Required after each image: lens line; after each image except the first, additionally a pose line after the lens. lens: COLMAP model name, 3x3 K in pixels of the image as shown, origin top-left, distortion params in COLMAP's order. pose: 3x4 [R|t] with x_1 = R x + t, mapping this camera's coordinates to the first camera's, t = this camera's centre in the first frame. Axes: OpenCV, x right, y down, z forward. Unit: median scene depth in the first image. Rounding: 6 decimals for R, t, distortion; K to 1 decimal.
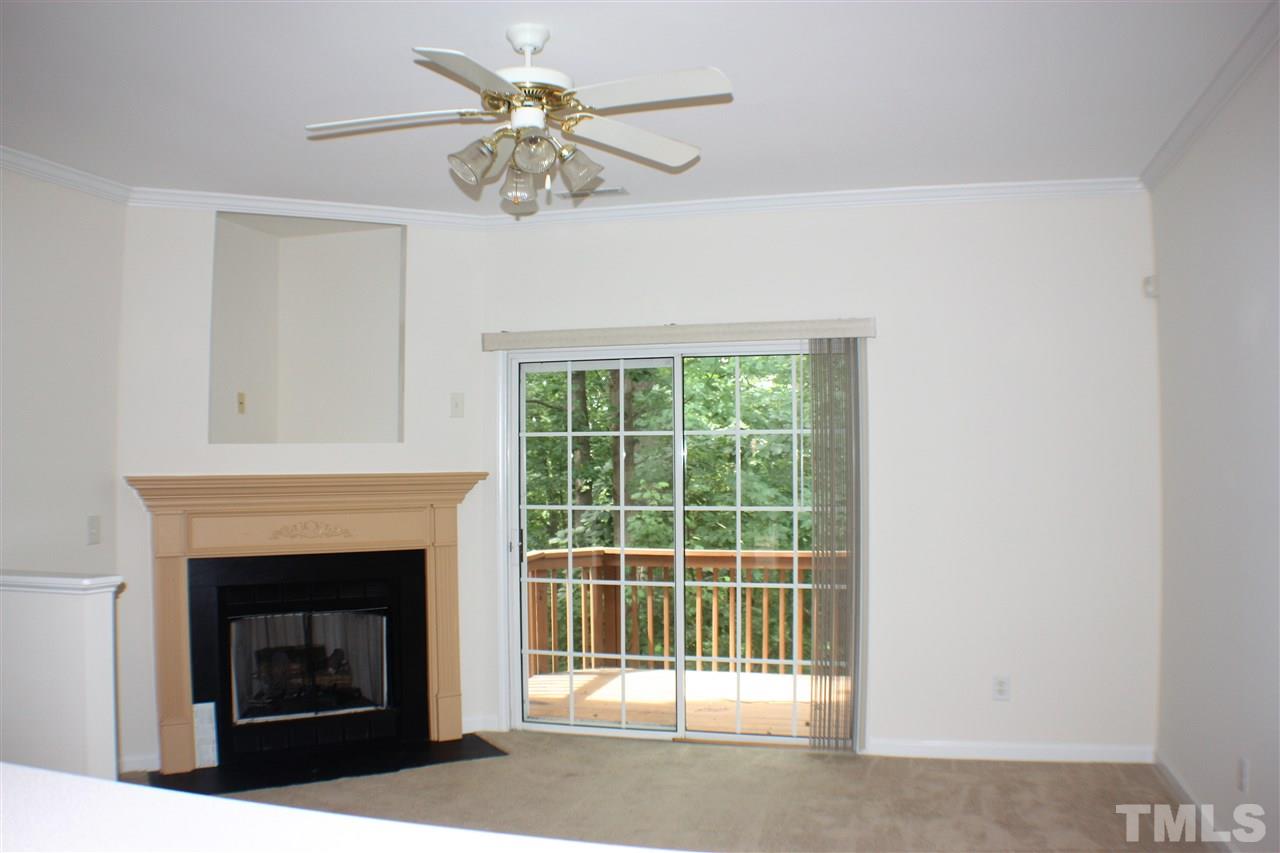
lens RADIAL K [[1208.8, 0, 638.5], [0, 1208.8, 451.2], [0, 0, 1]] dist [-0.165216, 0.011372]
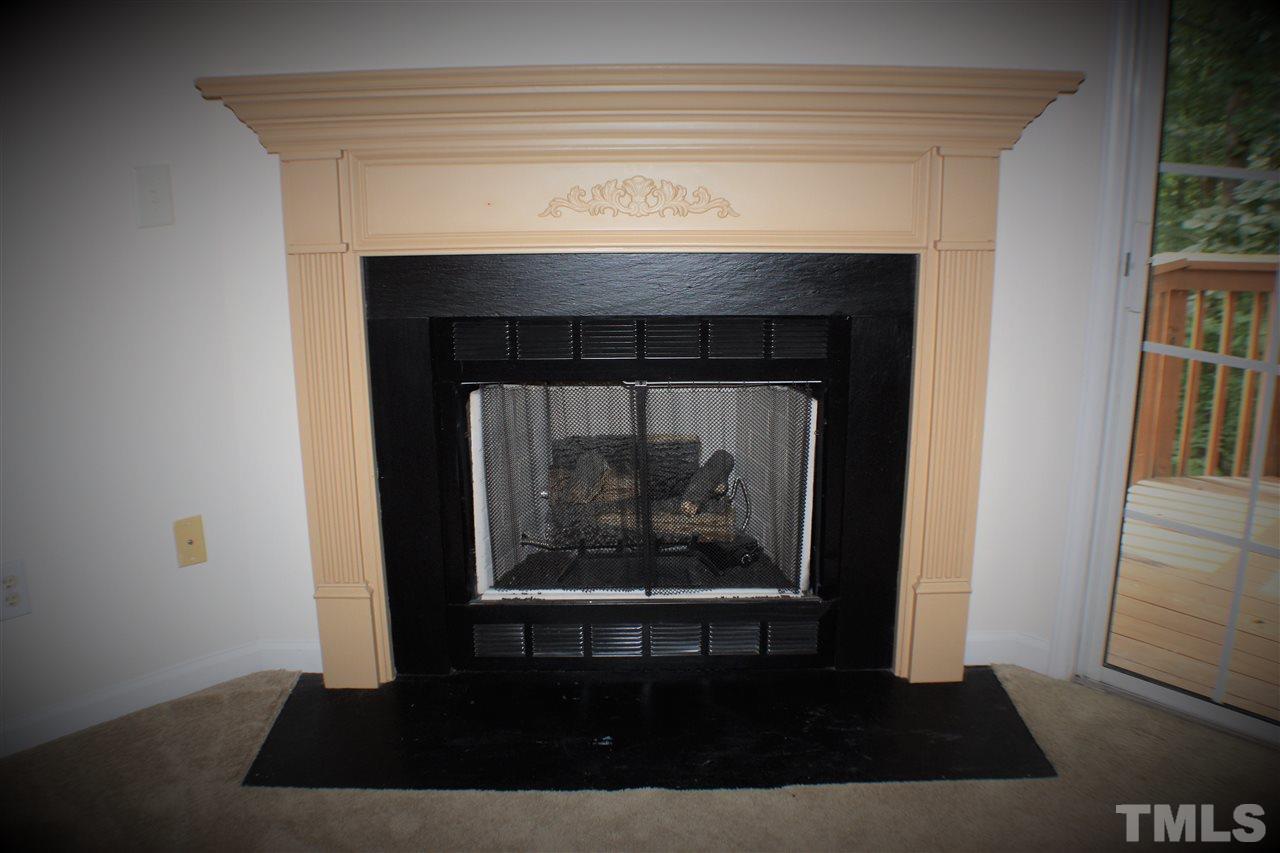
lens RADIAL K [[1208.8, 0, 638.5], [0, 1208.8, 451.2], [0, 0, 1]] dist [-0.165216, 0.011372]
pose [[0.881289, 0.135187, -0.452828, -0.064695], [-0.002255, 0.959403, 0.282030, 0.030751], [0.472572, -0.247529, 0.845816, 0.588631]]
